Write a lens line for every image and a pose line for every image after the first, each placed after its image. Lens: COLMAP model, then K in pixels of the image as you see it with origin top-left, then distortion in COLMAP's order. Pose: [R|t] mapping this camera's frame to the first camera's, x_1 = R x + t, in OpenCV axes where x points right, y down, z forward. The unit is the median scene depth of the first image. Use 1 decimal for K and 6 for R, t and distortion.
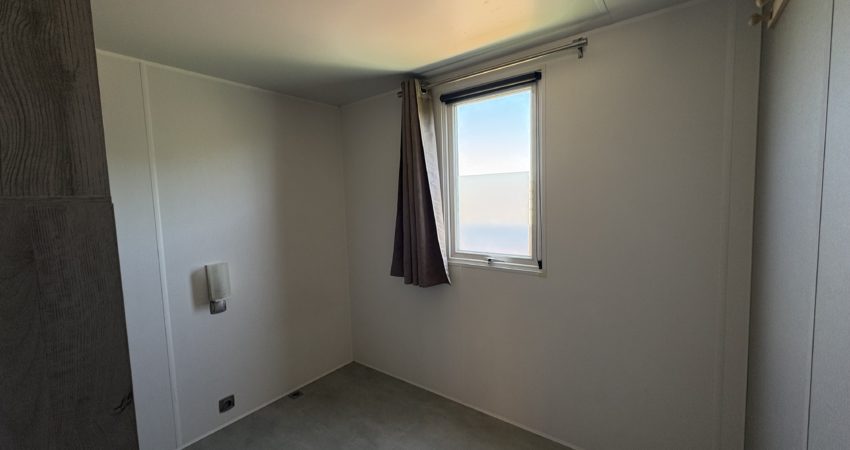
lens RADIAL K [[339.5, 0, 425.0], [0, 339.5, 225.0], [0, 0, 1]] dist [0.002011, -0.000143]
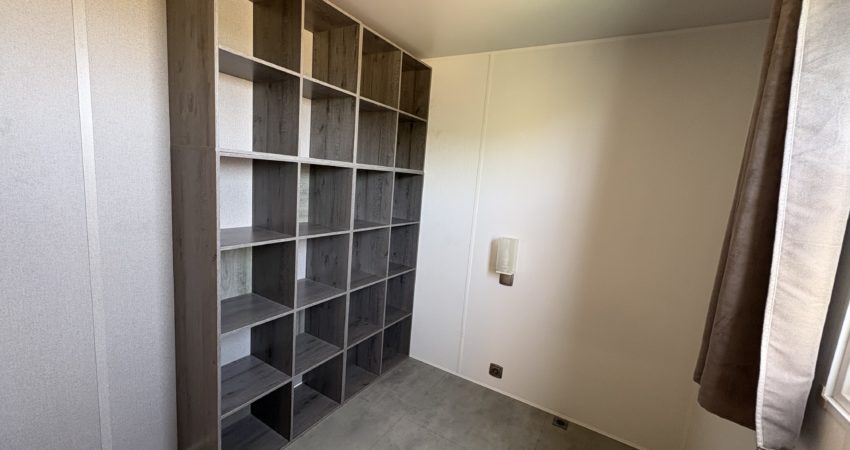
lens RADIAL K [[339.5, 0, 425.0], [0, 339.5, 225.0], [0, 0, 1]] dist [0.002011, -0.000143]
pose [[0.115662, 0.185636, -0.975788, 0.330237], [-0.164327, 0.972420, 0.165517, -0.048991], [0.979601, 0.141204, 0.142977, 0.571833]]
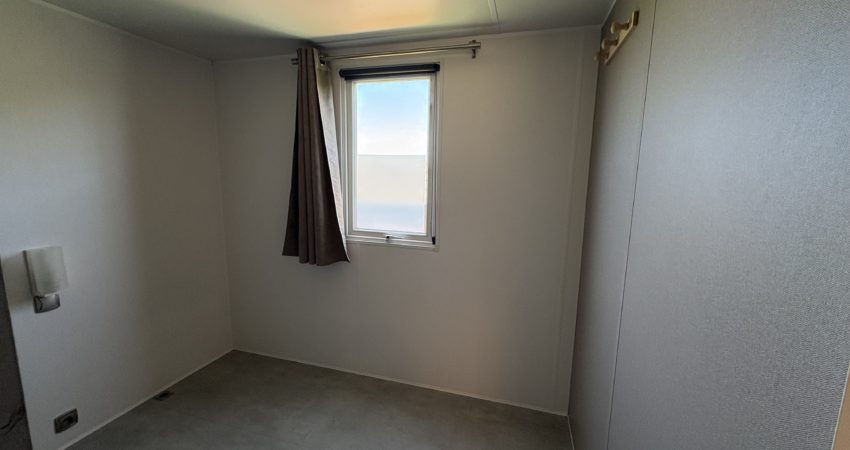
lens RADIAL K [[339.5, 0, 425.0], [0, 339.5, 225.0], [0, 0, 1]] dist [0.002011, -0.000143]
pose [[0.931174, -0.003454, 0.364559, -0.085223], [-0.020402, 0.997895, 0.061565, -0.002400], [-0.364004, -0.064766, 0.929143, -0.023852]]
